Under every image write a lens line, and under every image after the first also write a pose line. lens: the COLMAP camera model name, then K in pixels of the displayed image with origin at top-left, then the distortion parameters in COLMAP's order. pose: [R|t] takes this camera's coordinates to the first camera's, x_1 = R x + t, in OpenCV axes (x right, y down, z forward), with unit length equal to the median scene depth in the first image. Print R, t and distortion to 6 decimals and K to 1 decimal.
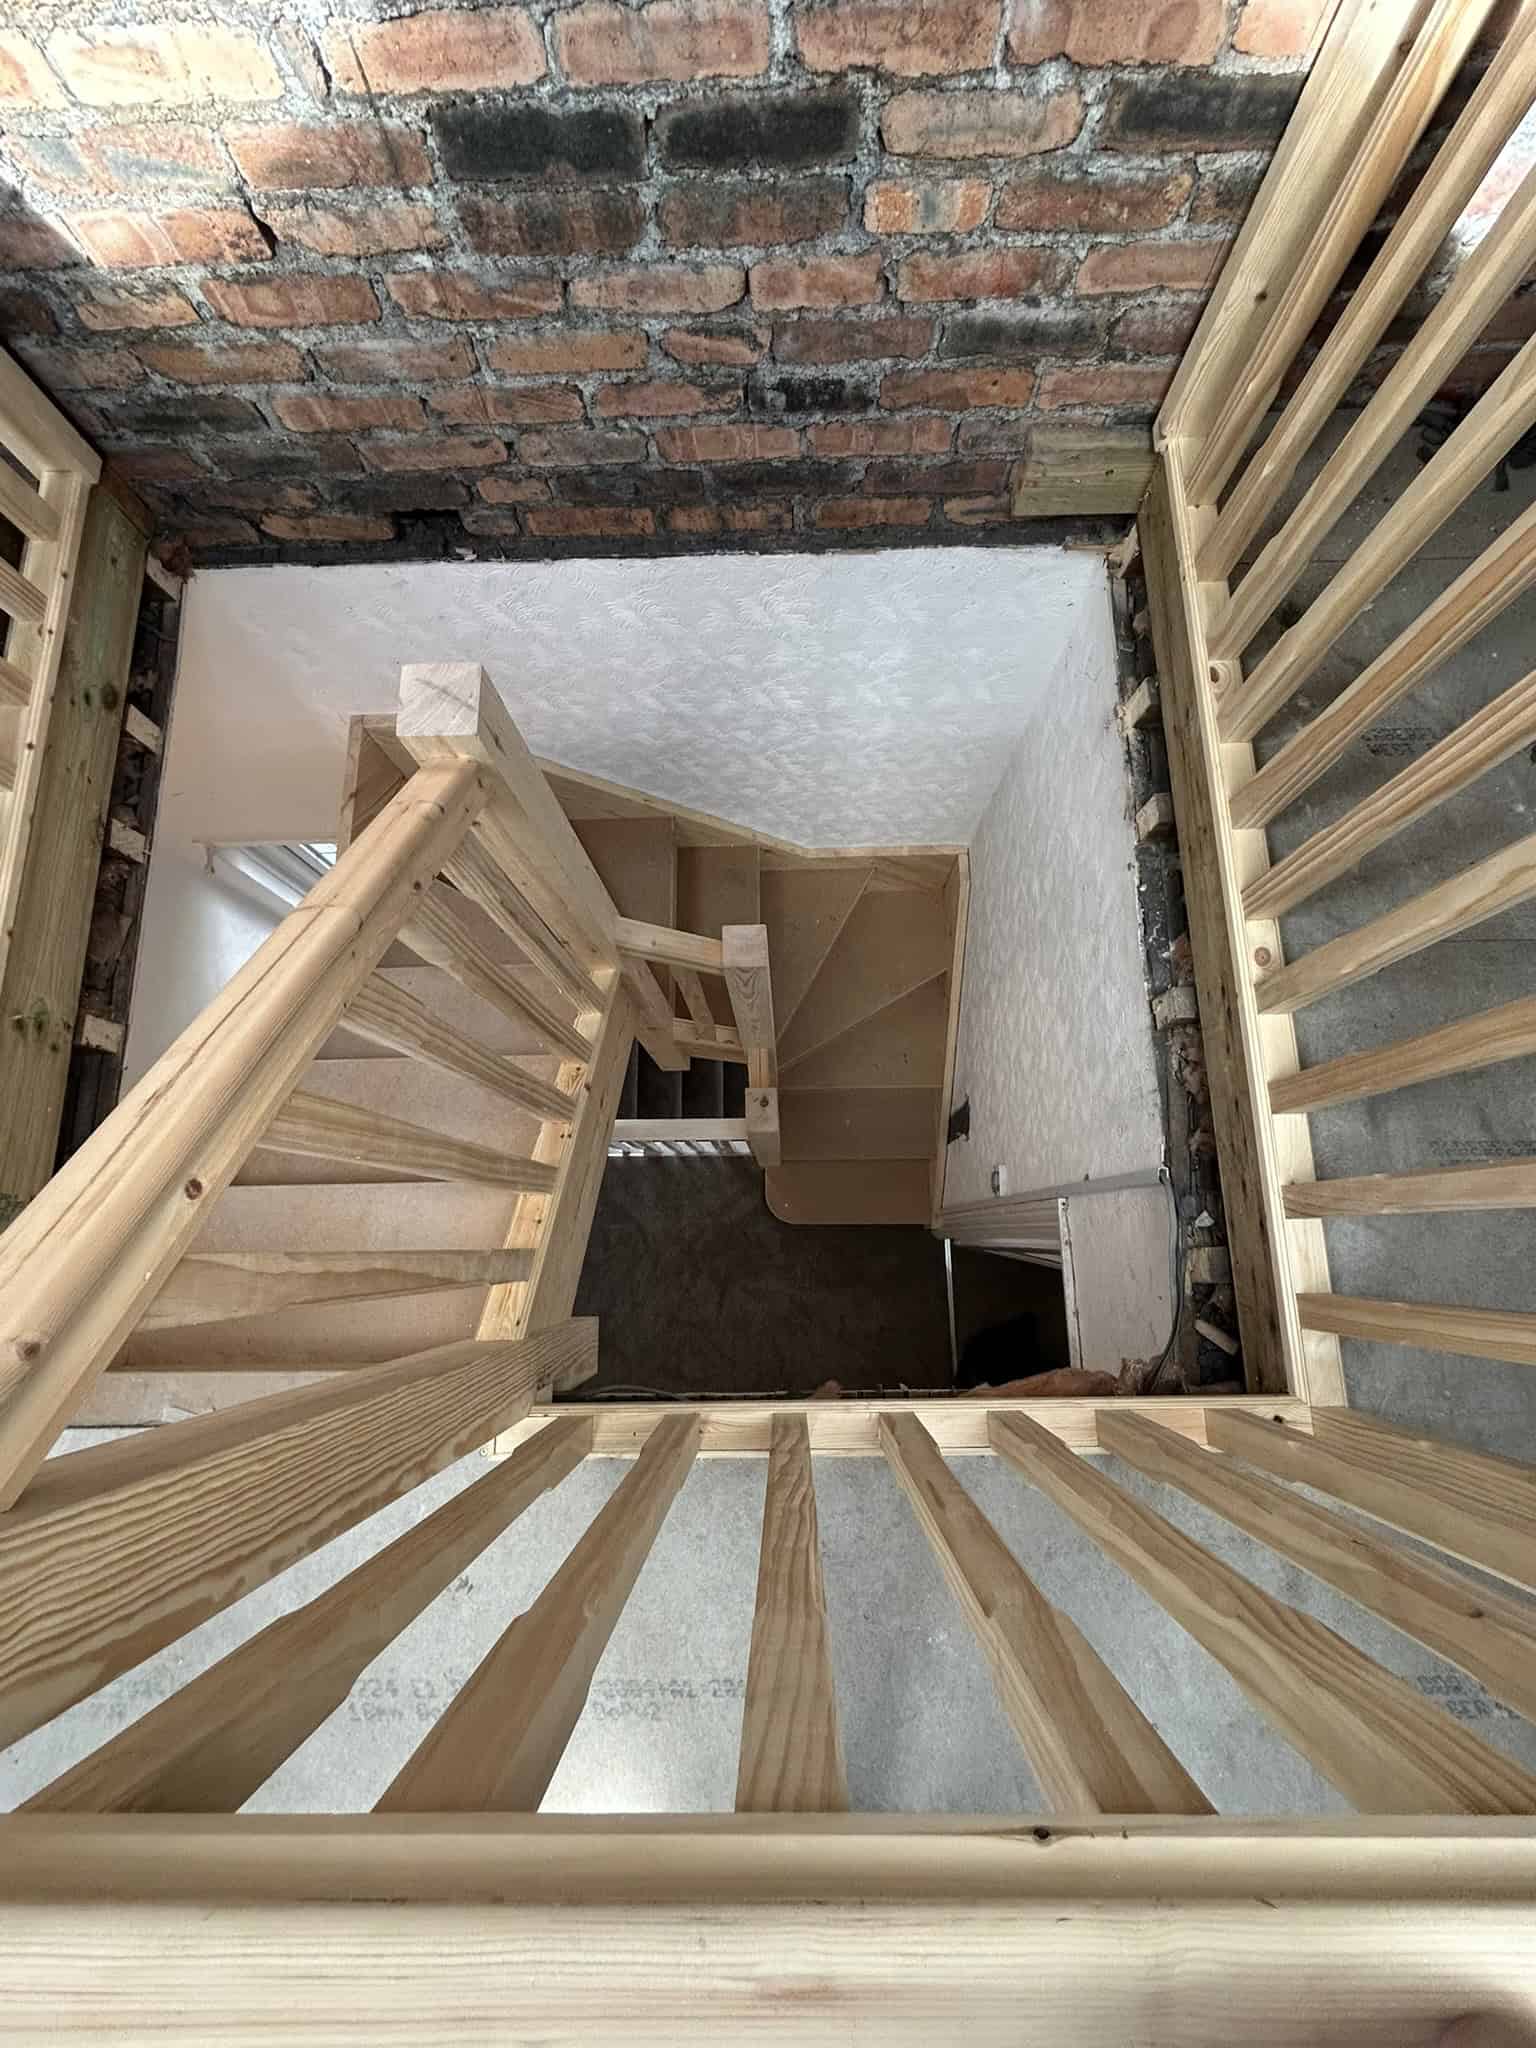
lens RADIAL K [[941.0, 0, 776.5], [0, 941.0, 1032.5], [0, 0, 1]] dist [-0.004988, 0.004139]
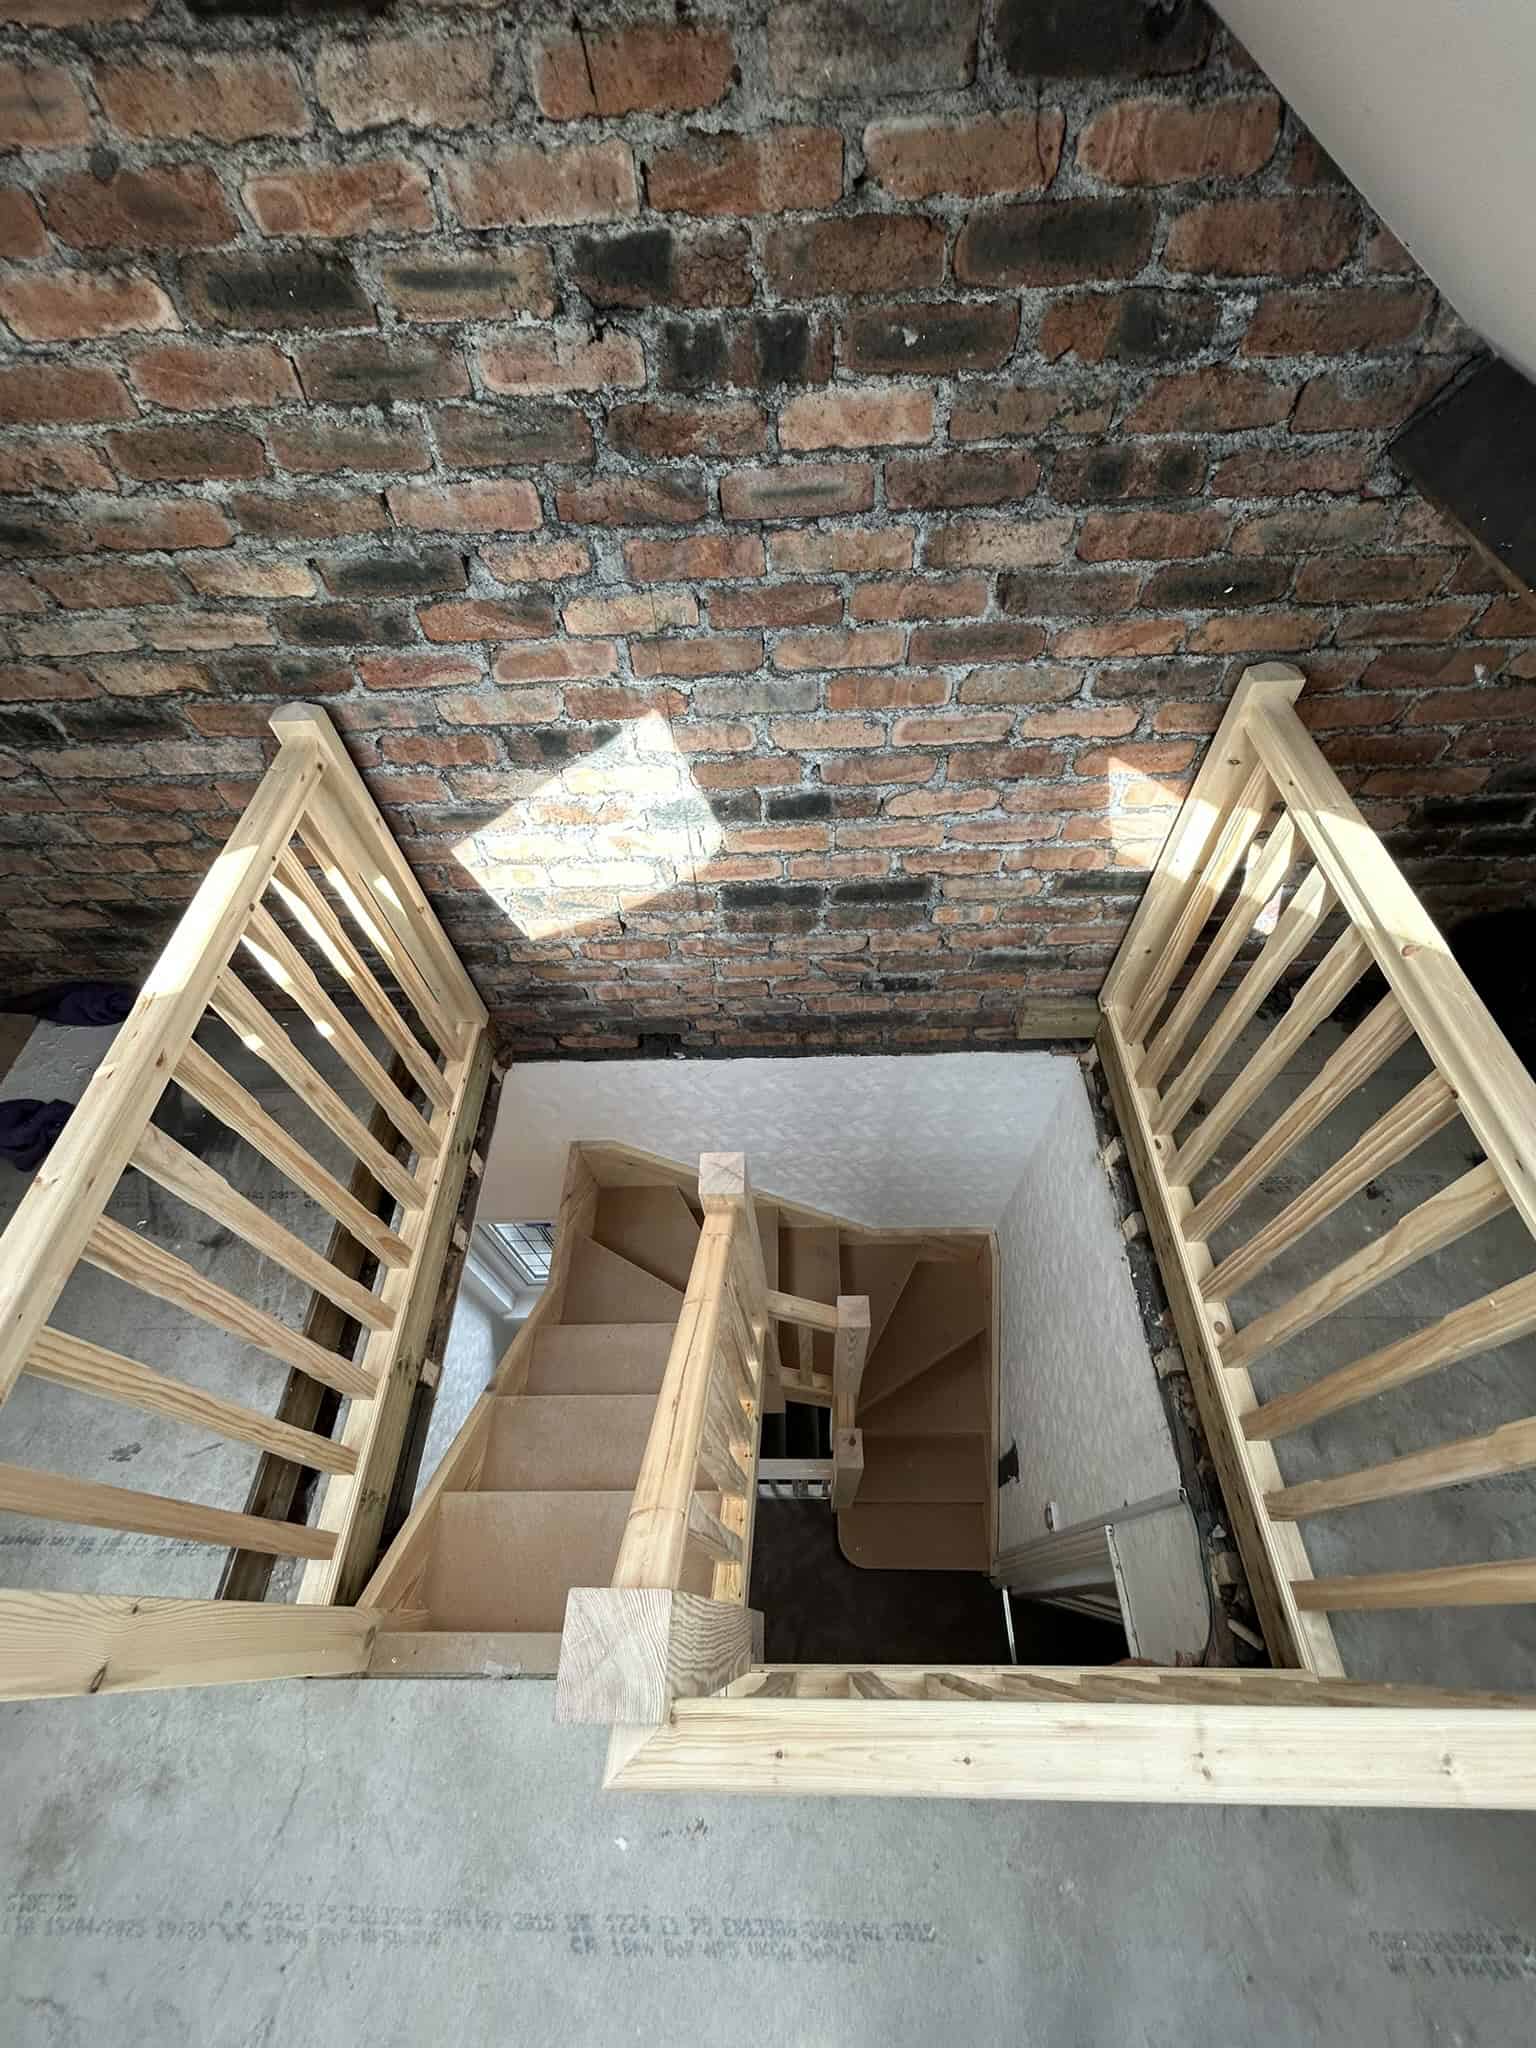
lens RADIAL K [[827.4, 0, 774.7], [0, 827.4, 1025.5], [0, 0, 1]] dist [0.001928, 0.001078]
pose [[0.999484, 0.000607, -0.032127, -0.151908], [-0.013308, 0.917862, -0.396676, 0.010627], [0.029247, 0.396899, 0.917396, -0.416080]]
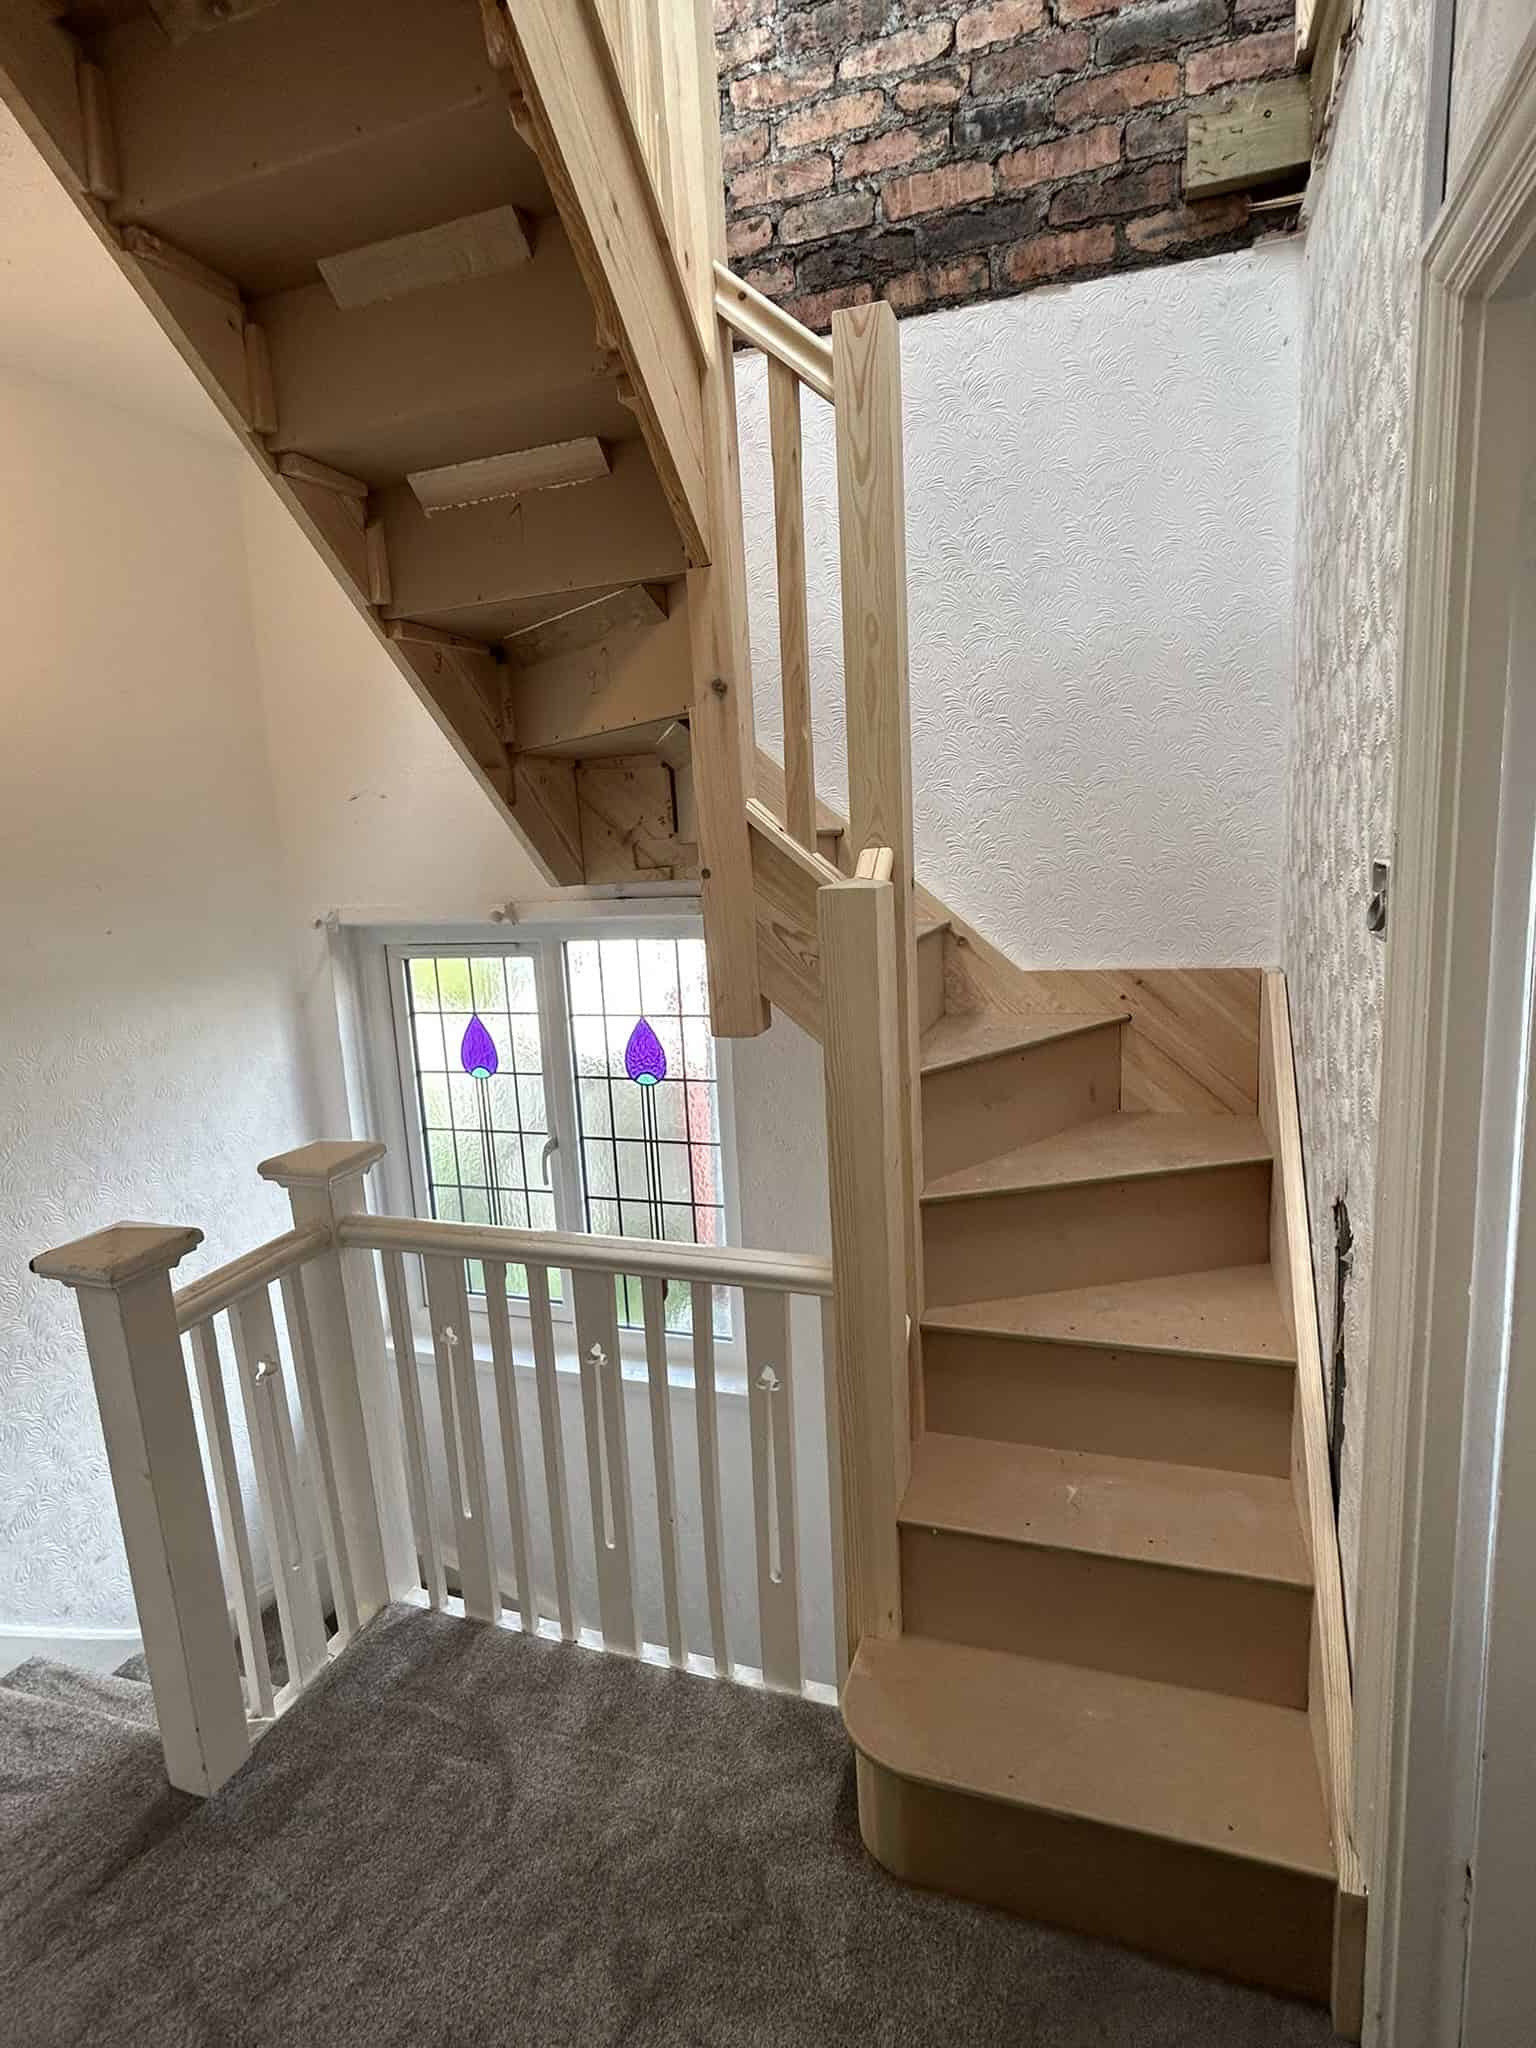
lens RADIAL K [[1040.2, 0, 771.1], [0, 1040.2, 1020.4], [0, 0, 1]] dist [-0.003538, 0.002199]
pose [[0.943730, 0.025472, -0.329734, 0.258168], [-0.313542, 0.386034, -0.867565, 1.236836], [0.105190, 0.922133, 0.372299, 1.660984]]
